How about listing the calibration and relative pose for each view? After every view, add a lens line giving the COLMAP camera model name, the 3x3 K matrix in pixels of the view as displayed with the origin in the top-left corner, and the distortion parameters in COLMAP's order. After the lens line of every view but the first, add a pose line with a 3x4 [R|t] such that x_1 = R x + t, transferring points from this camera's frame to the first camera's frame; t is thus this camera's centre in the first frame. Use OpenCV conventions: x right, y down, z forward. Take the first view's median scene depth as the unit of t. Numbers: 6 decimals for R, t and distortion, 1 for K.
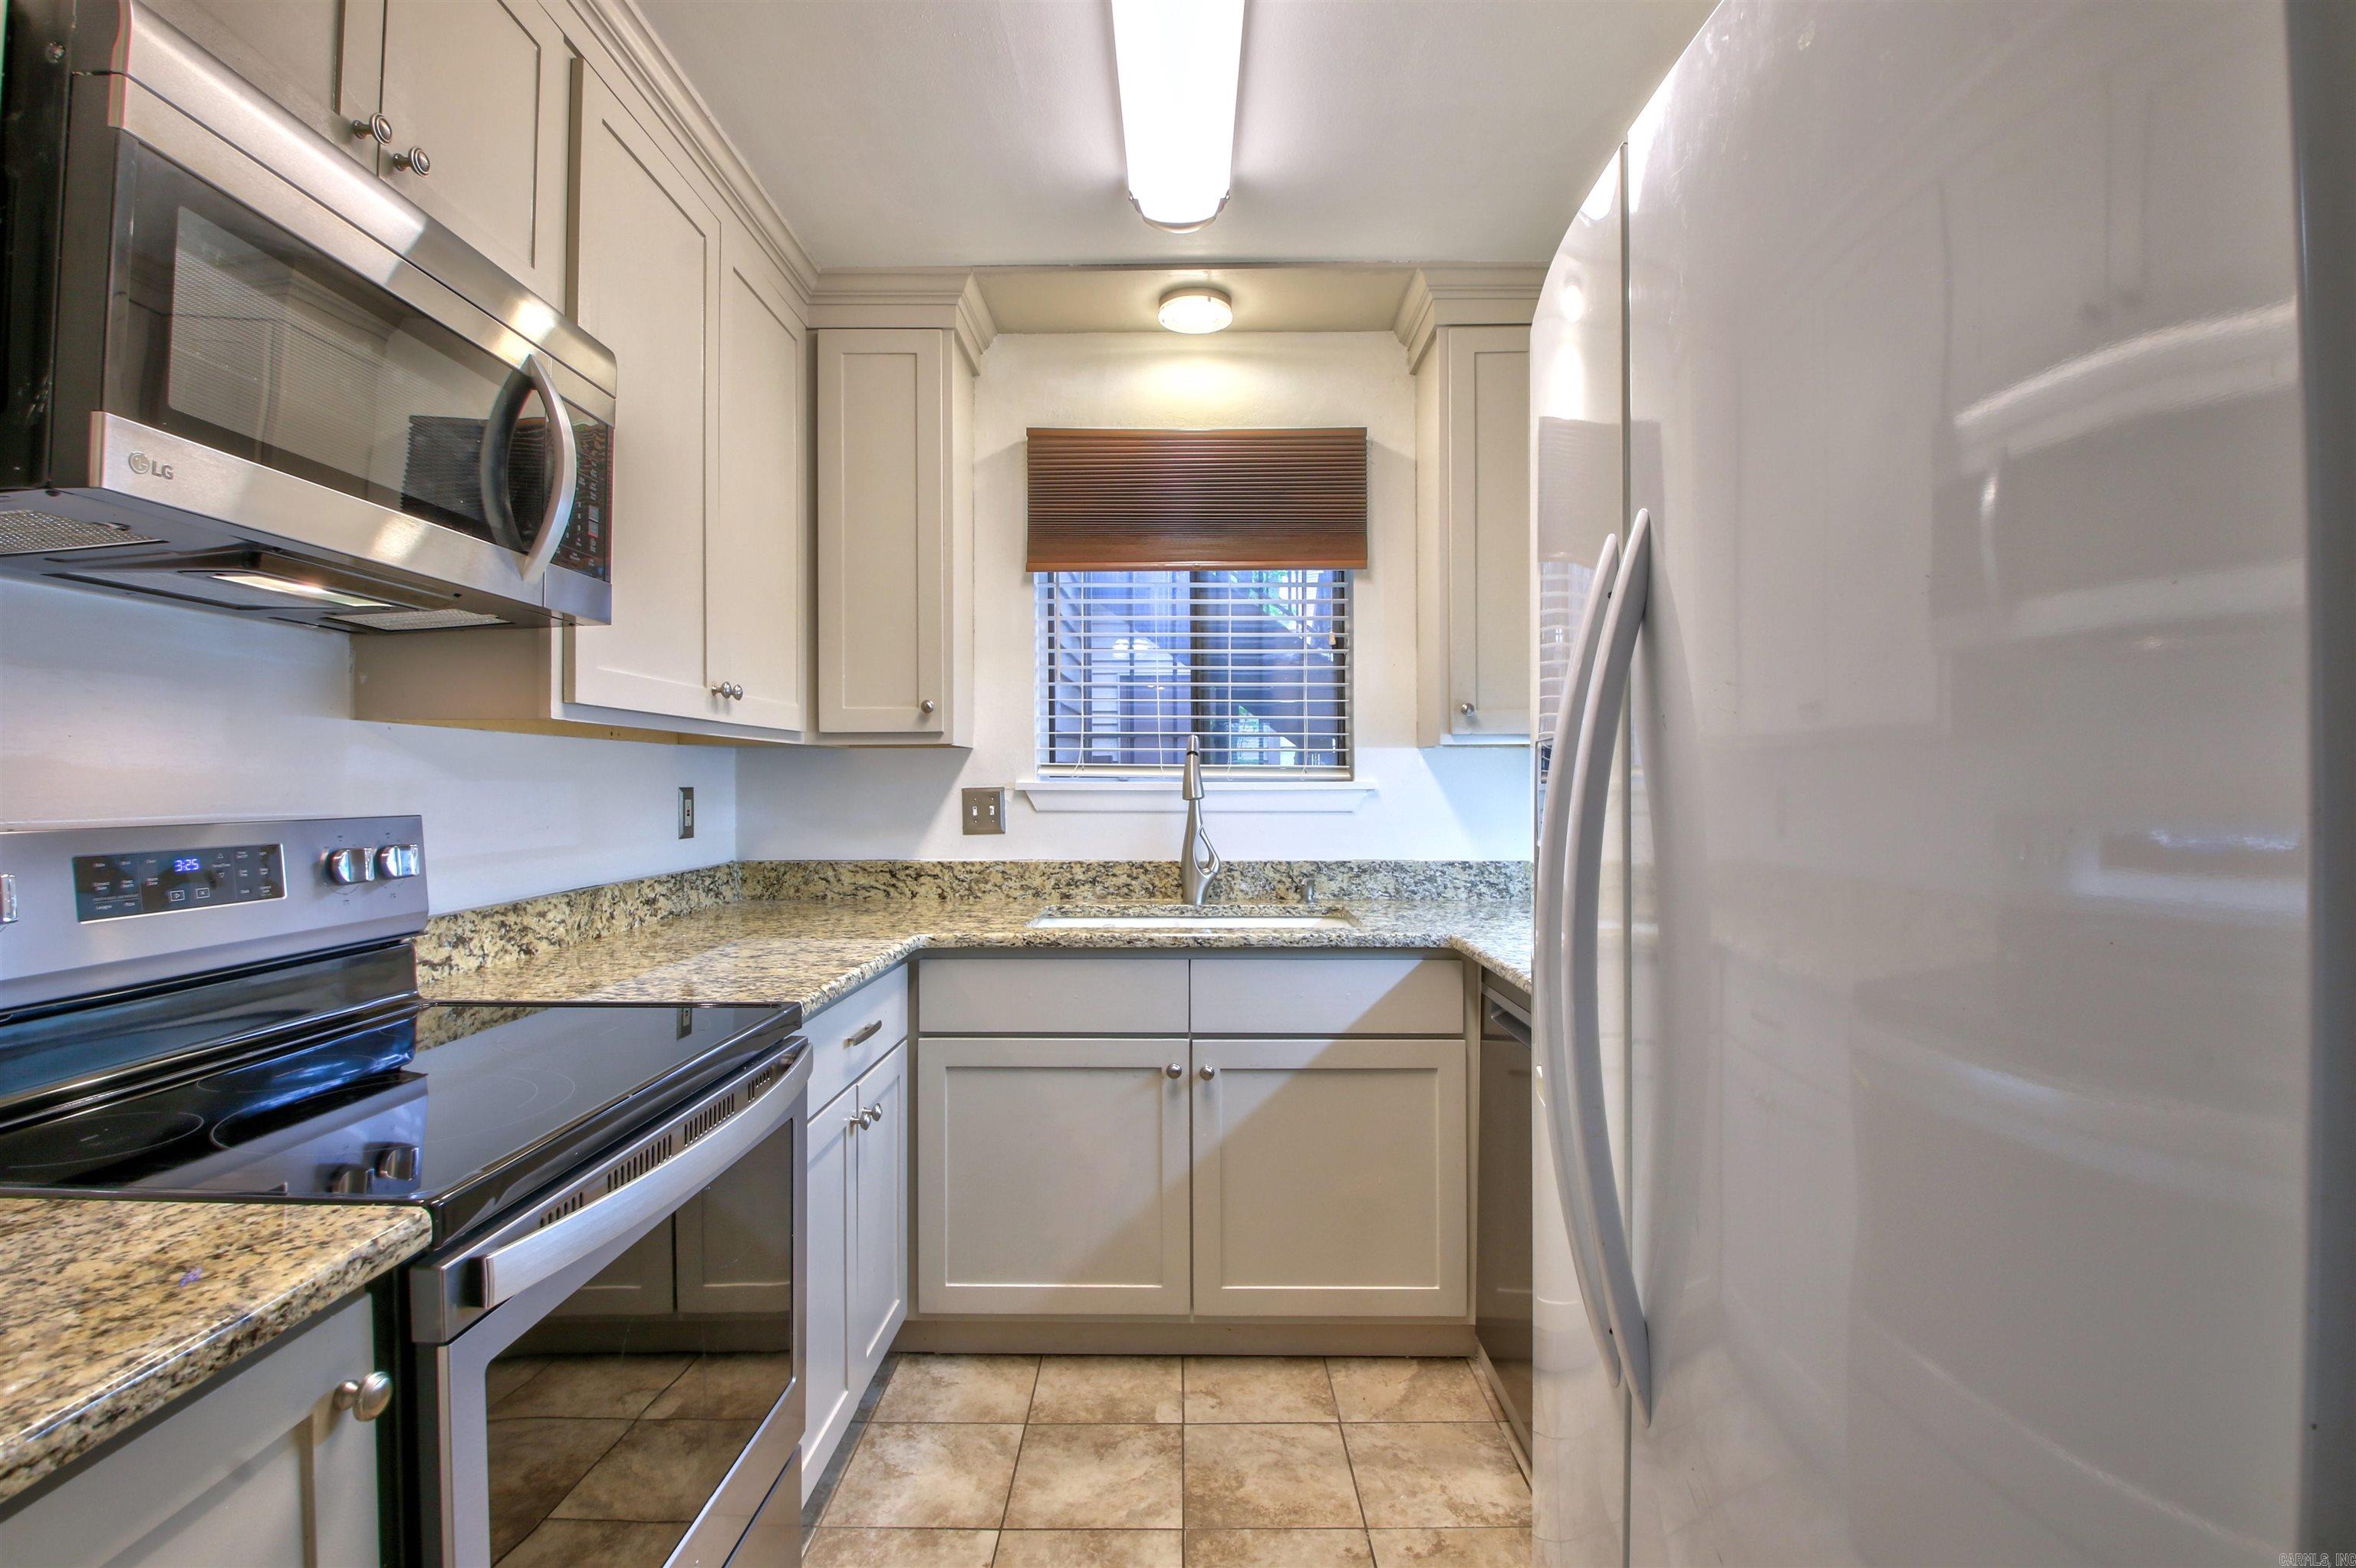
lens RADIAL K [[1091.5, 0, 1191.7], [0, 1091.5, 768.8], [0, 0, 1]] dist [-0.020411, -0.005000]
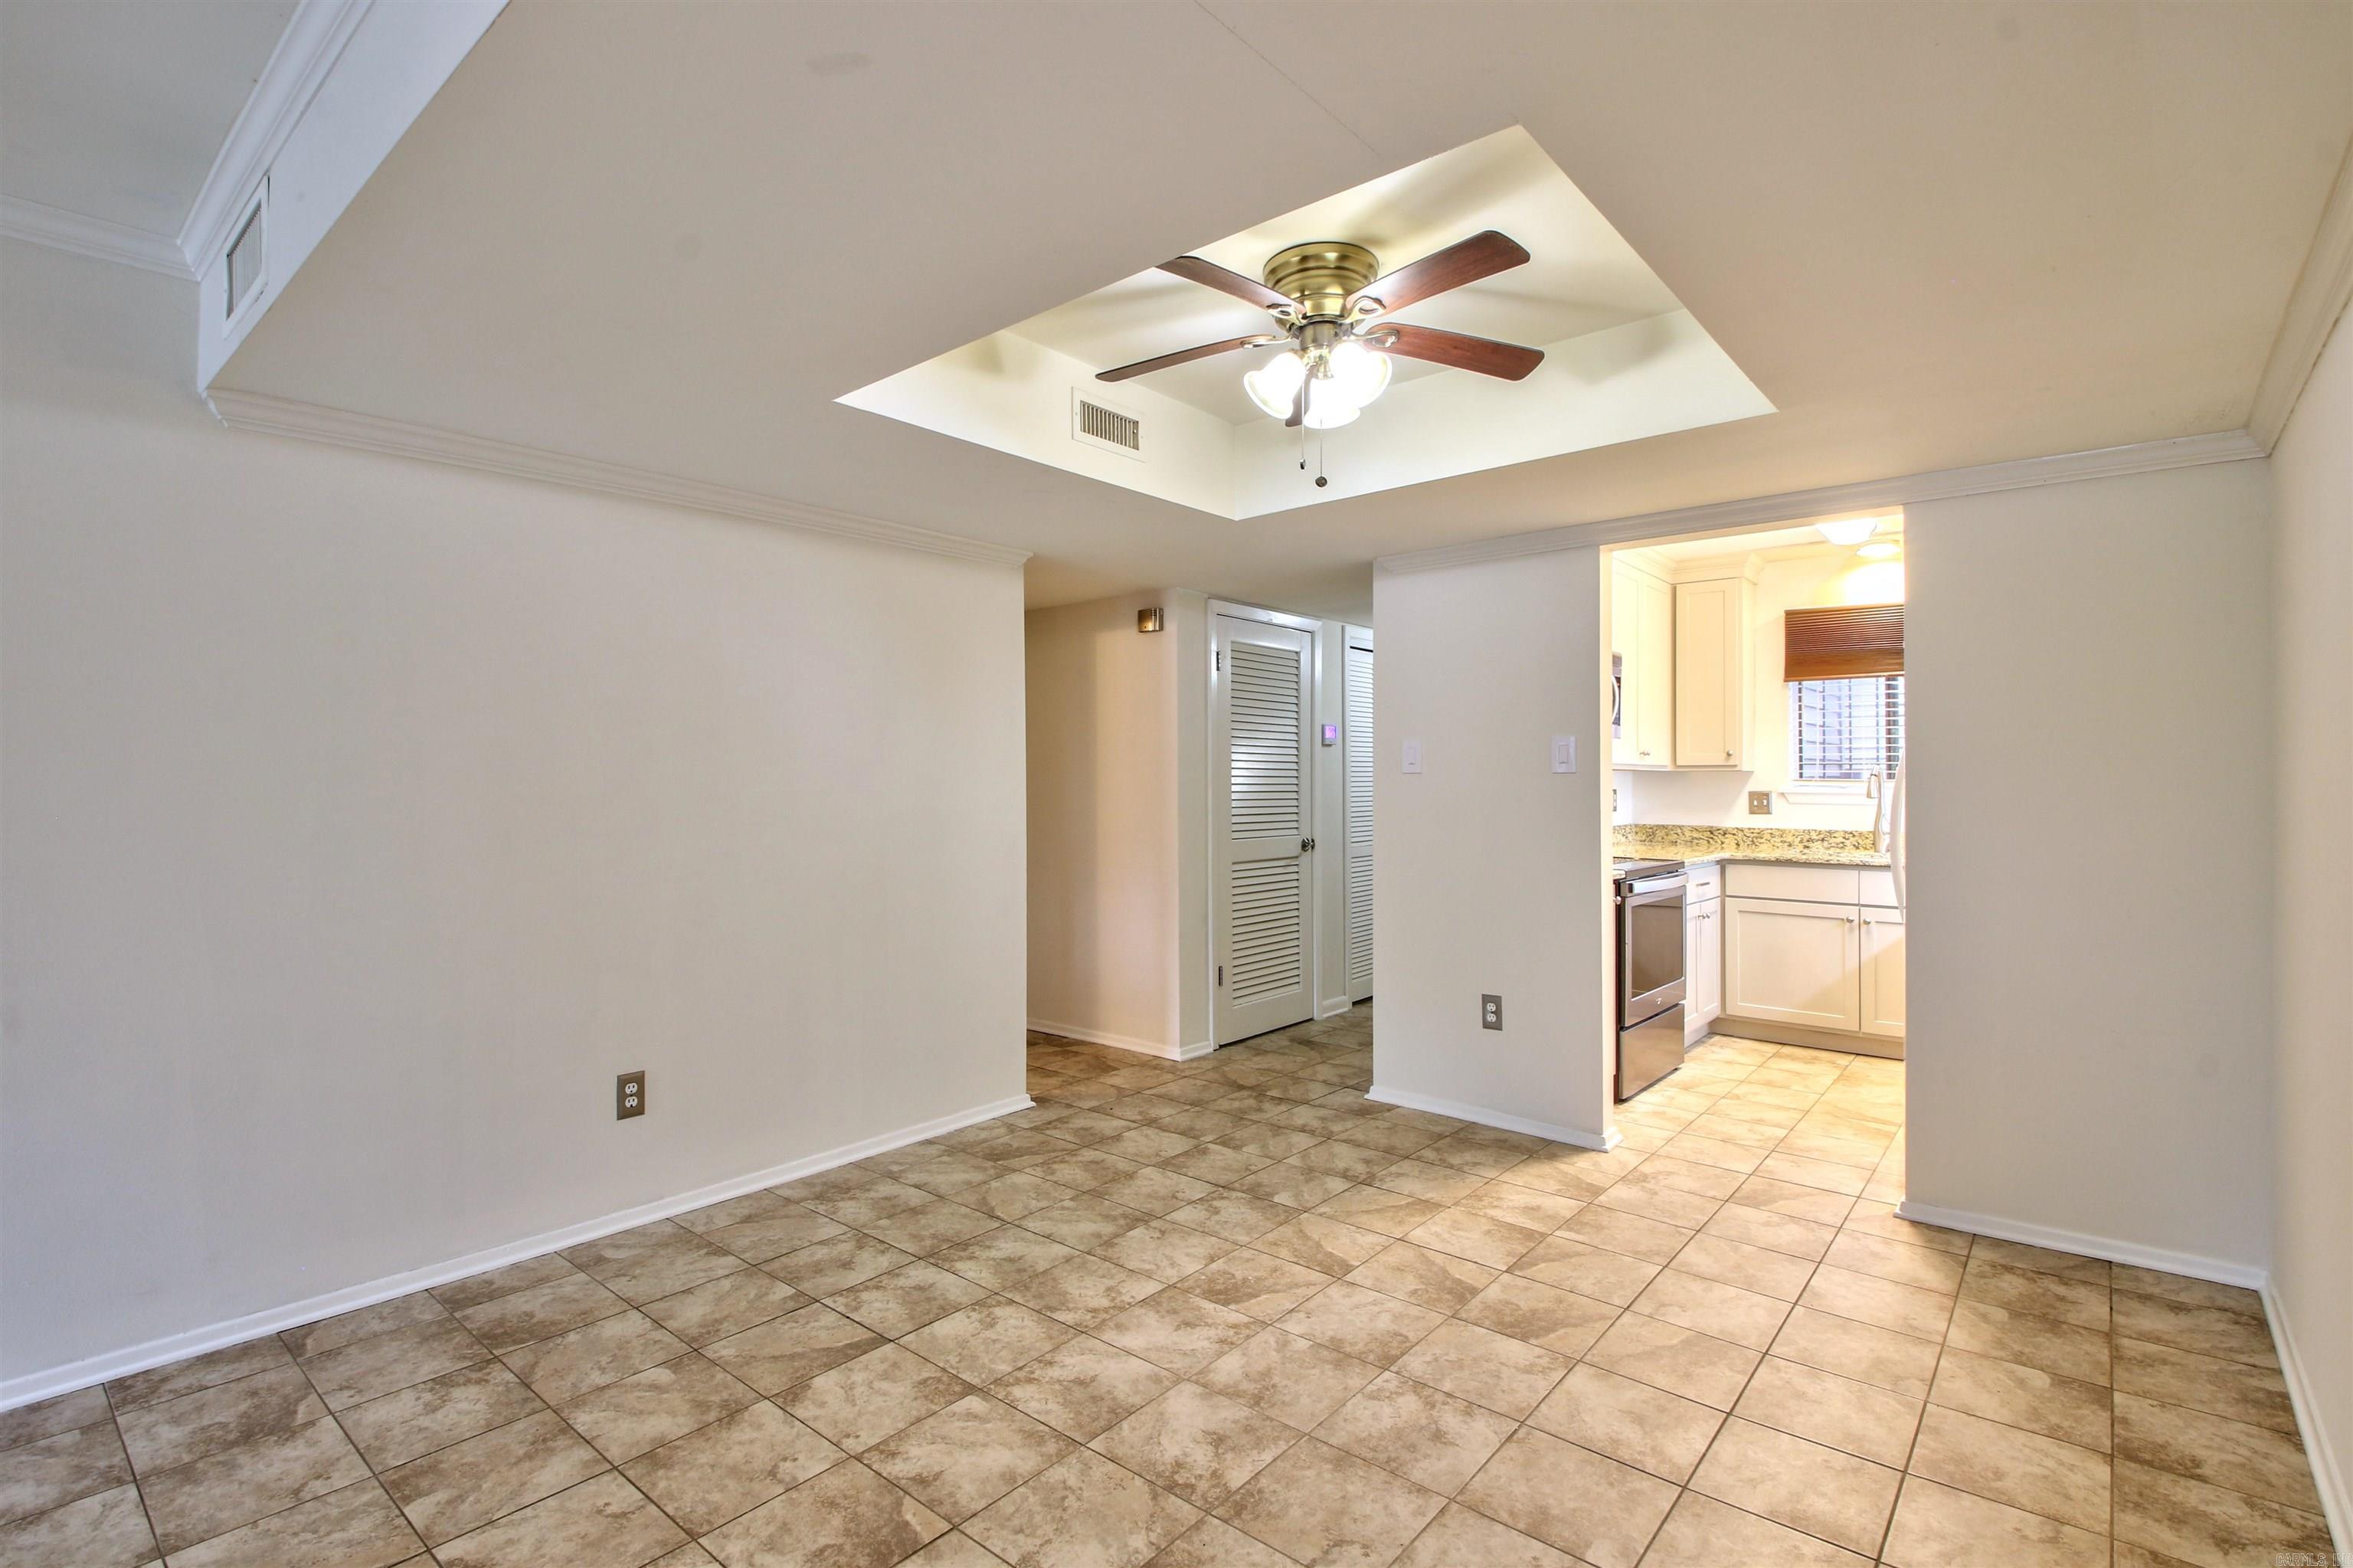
lens RADIAL K [[1100.2, 0, 1158.9], [0, 1100.2, 777.7], [0, 0, 1]] dist [0.007550, -0.017793]
pose [[0.754856, 0.006174, -0.655861, 0.437726], [0.000105, 0.999955, 0.009533, -0.038366], [0.655890, -0.007265, 0.754821, -1.817731]]
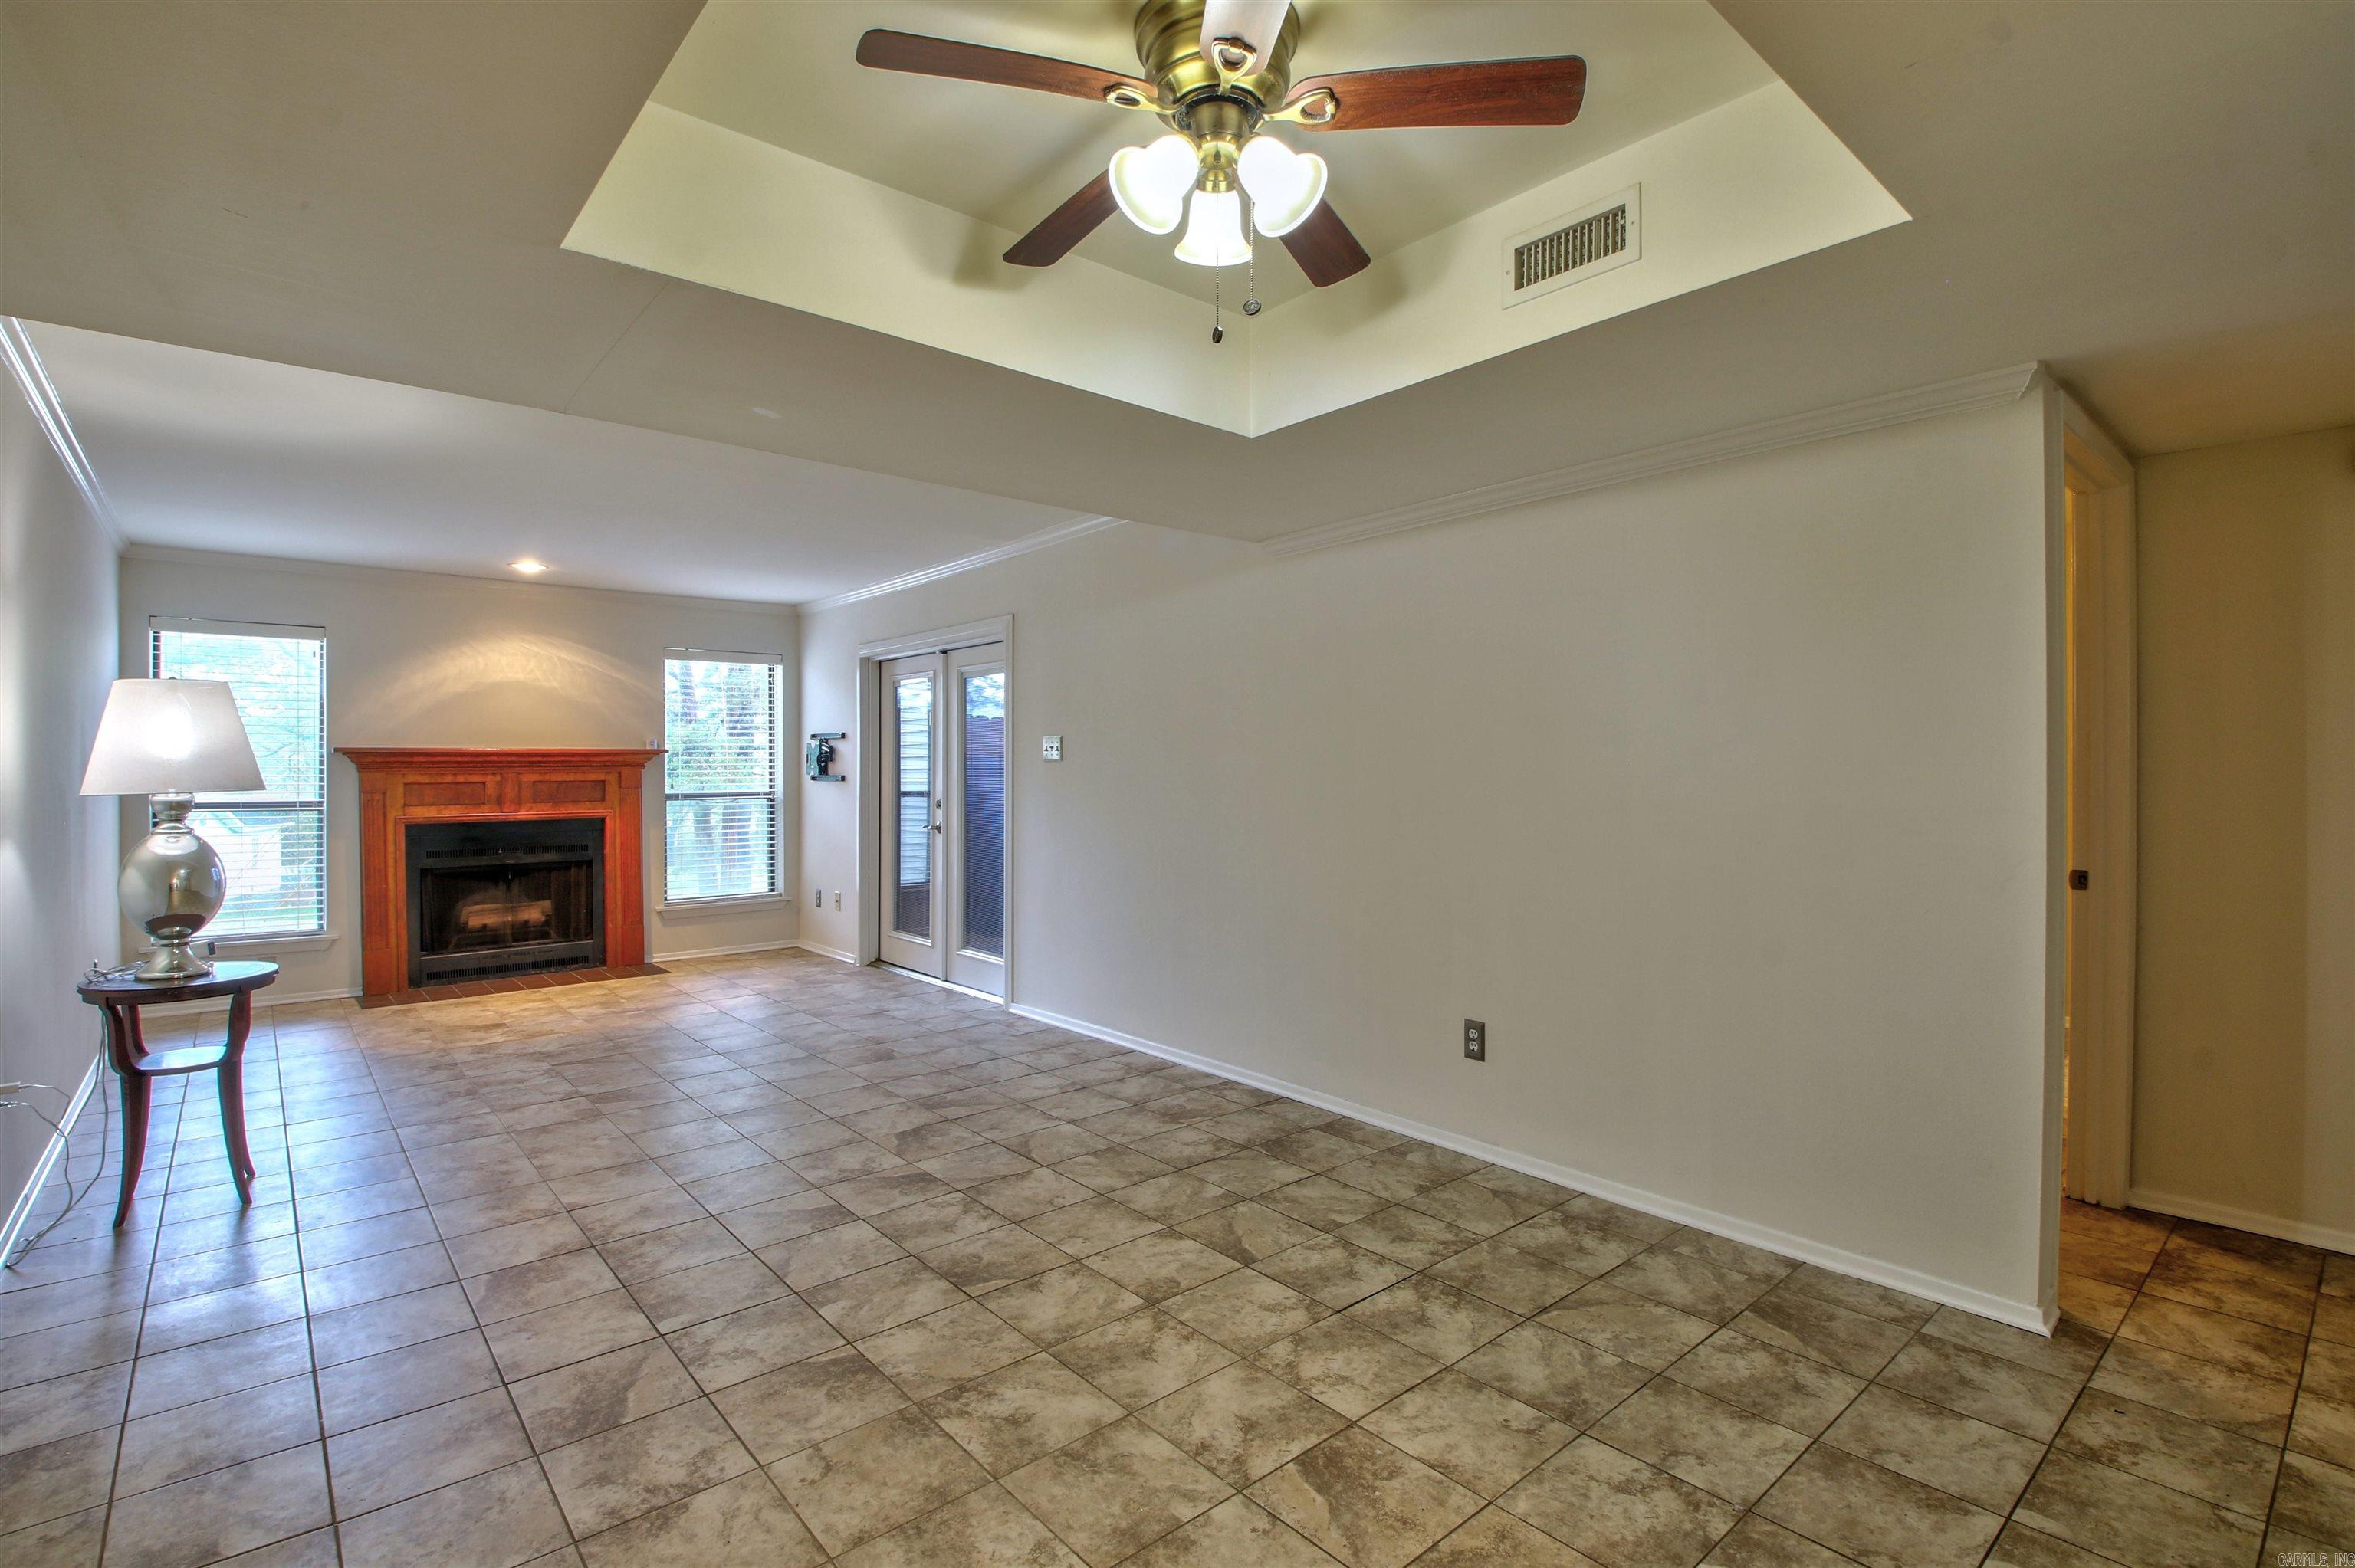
lens RADIAL K [[1101.0, 0, 1196.6], [0, 1101.0, 773.0], [0, 0, 1]] dist [0.007550, -0.017793]
pose [[-0.756831, 0.012984, -0.653482, 0.343130], [0.012252, 0.999909, 0.005677, -0.018988], [0.653496, -0.003710, -0.756921, -0.081643]]
